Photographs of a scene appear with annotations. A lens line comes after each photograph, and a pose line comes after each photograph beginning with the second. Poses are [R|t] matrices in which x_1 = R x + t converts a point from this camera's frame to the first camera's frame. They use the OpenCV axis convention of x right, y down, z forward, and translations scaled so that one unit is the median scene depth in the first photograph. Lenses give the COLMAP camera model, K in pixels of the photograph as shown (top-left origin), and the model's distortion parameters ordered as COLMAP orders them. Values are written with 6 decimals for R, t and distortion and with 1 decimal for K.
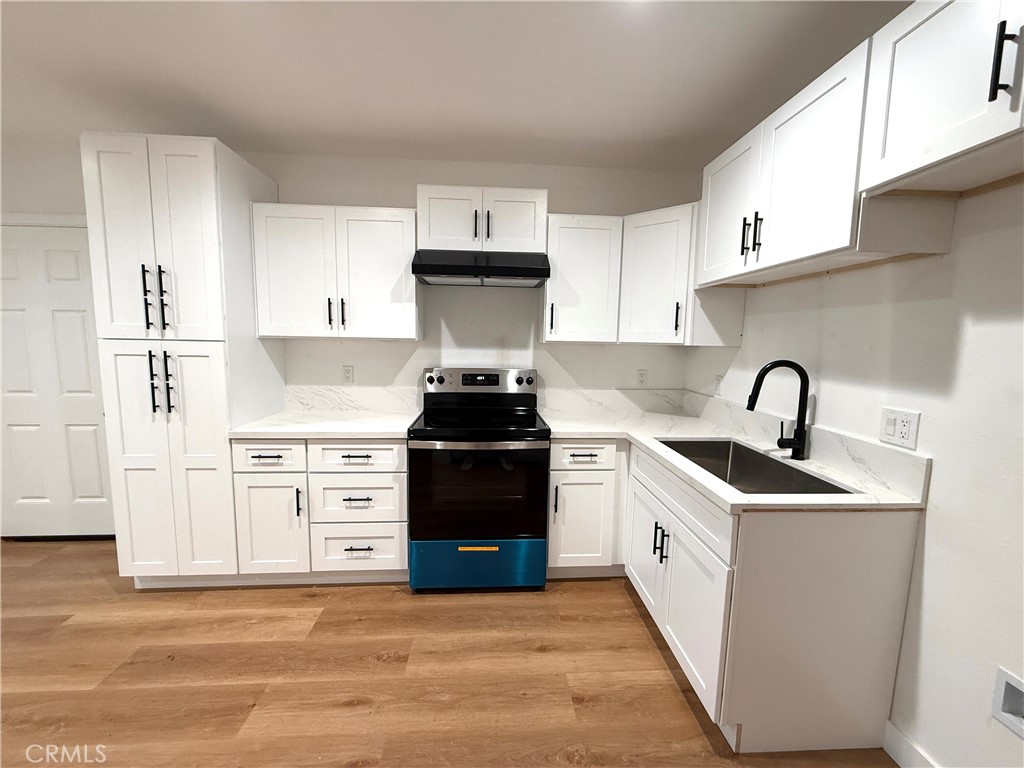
lens RADIAL K [[407.0, 0, 511.6], [0, 407.0, 383.5], [0, 0, 1]] dist [-0.000696, 0.000205]
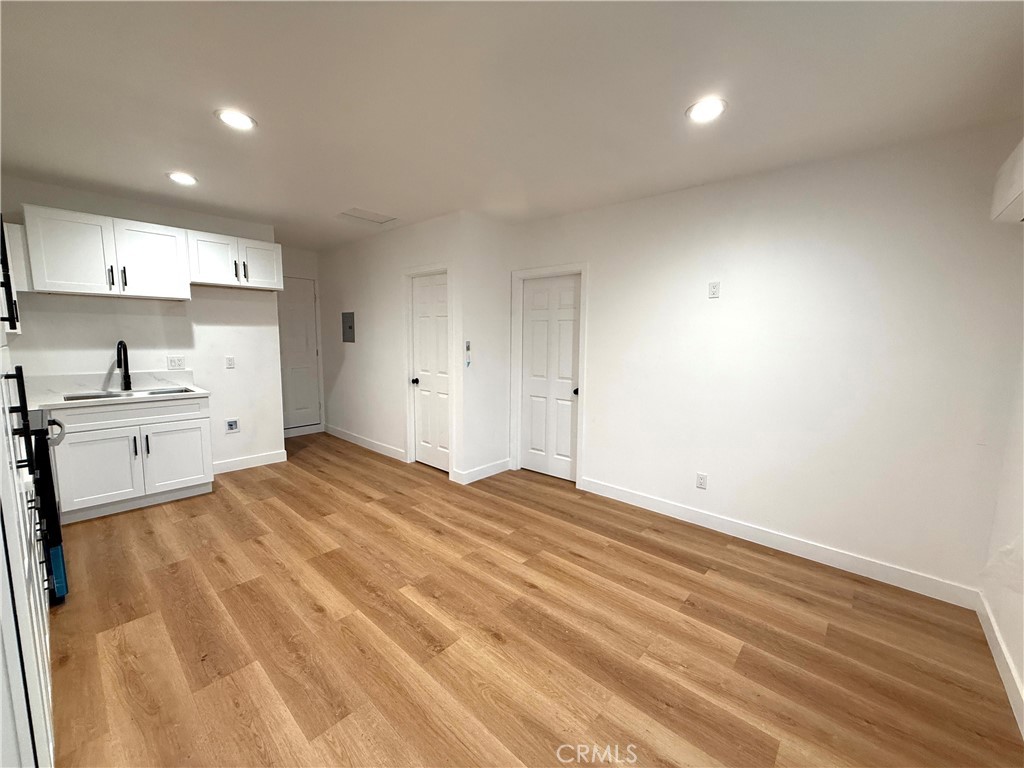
lens RADIAL K [[407.0, 0, 513.7], [0, 407.0, 384.0], [0, 0, 1]] dist [-0.000696, 0.000205]
pose [[-0.708319, -0.111114, 0.697092, -1.676070], [0.053153, 0.976334, 0.209633, -0.133140], [-0.703889, 0.185540, -0.685650, 0.855558]]
